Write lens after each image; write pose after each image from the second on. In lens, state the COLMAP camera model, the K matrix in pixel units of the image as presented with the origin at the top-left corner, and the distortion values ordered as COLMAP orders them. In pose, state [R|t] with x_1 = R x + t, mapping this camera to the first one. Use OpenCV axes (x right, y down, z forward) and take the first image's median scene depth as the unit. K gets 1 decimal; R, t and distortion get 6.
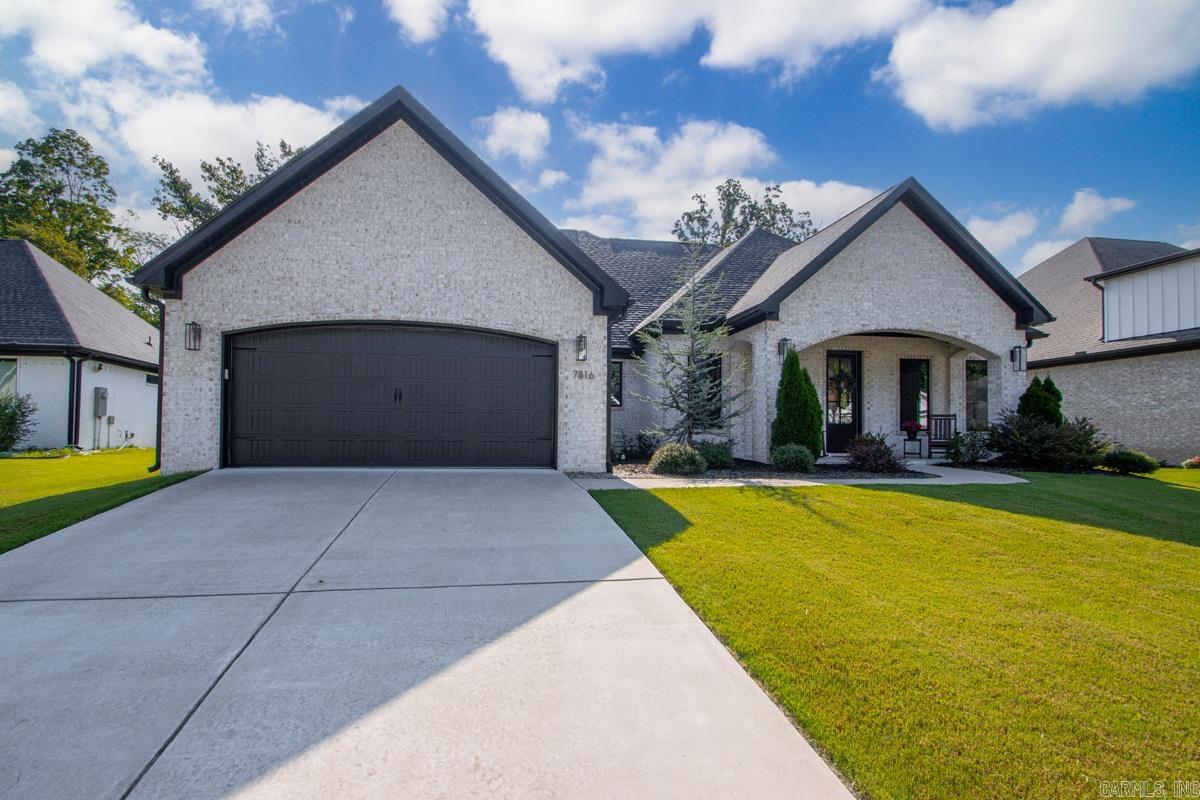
lens RADIAL K [[574.0, 0, 598.0], [0, 574.0, 417.5], [0, 0, 1]] dist [0.001397, 0.000074]
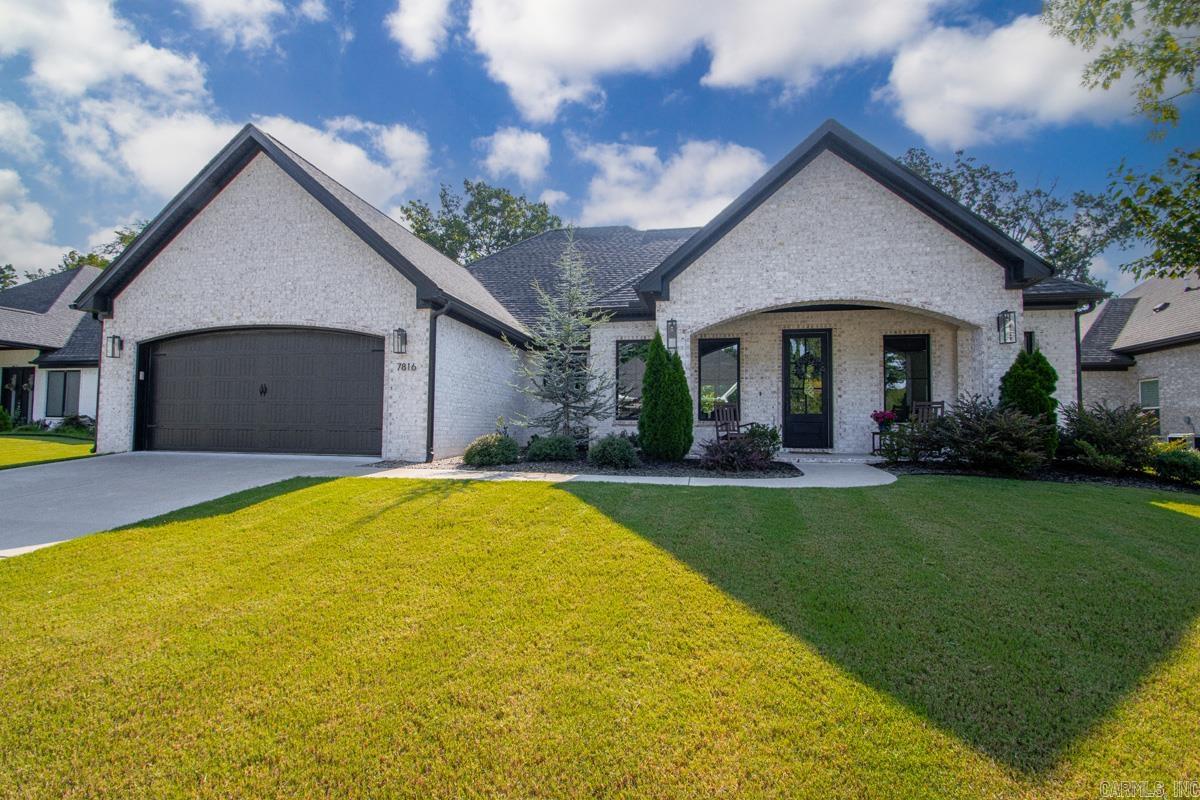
lens RADIAL K [[549.9, 0, 561.8], [0, 549.9, 398.4], [0, 0, 1]] dist [0.001695, 0.000064]
pose [[0.944372, -0.014118, -0.328576, 0.562789], [0.006481, 0.999683, -0.024326, 0.008346], [0.328815, 0.020844, 0.944164, 0.157308]]
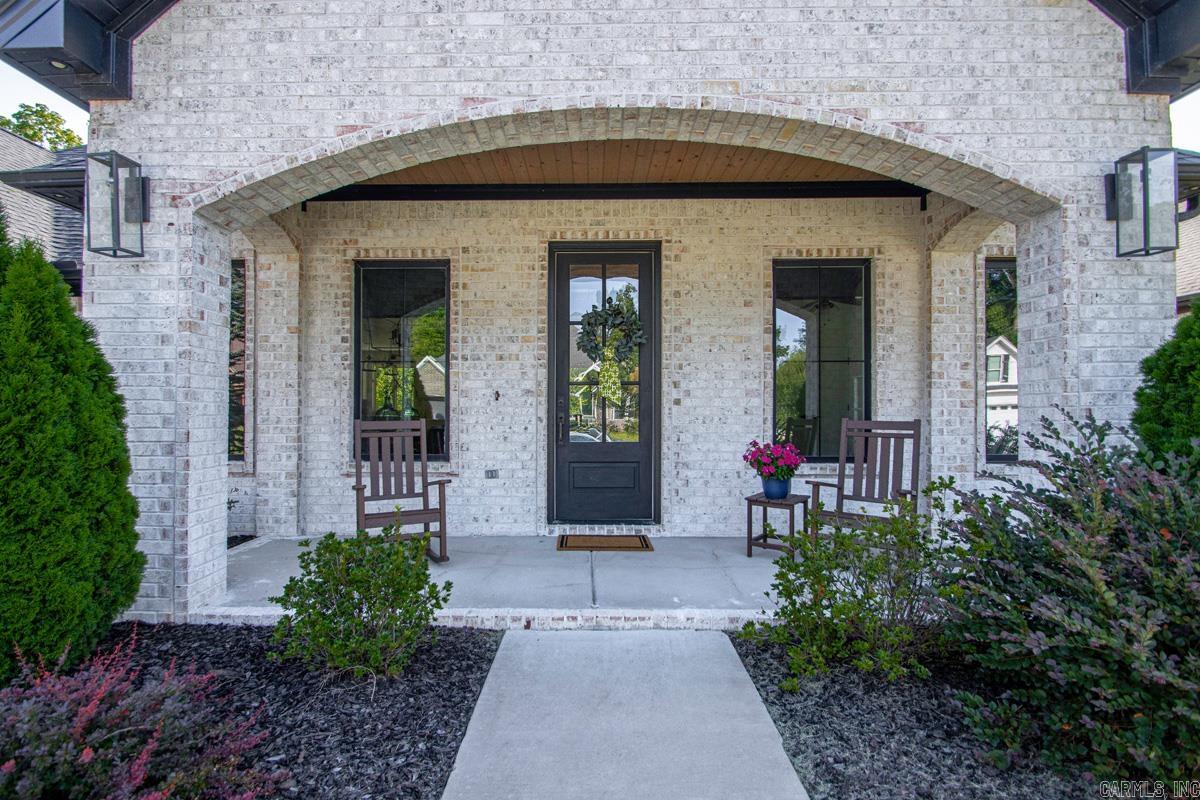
lens RADIAL K [[666.3, 0, 499.3], [0, 666.3, 404.6], [0, 0, 1]] dist [-0.006789, -0.002652]
pose [[0.985124, -0.007906, -0.171664, 0.696973], [0.009824, 0.999898, 0.010325, -0.030611], [0.171564, -0.011858, 0.985102, 0.921037]]
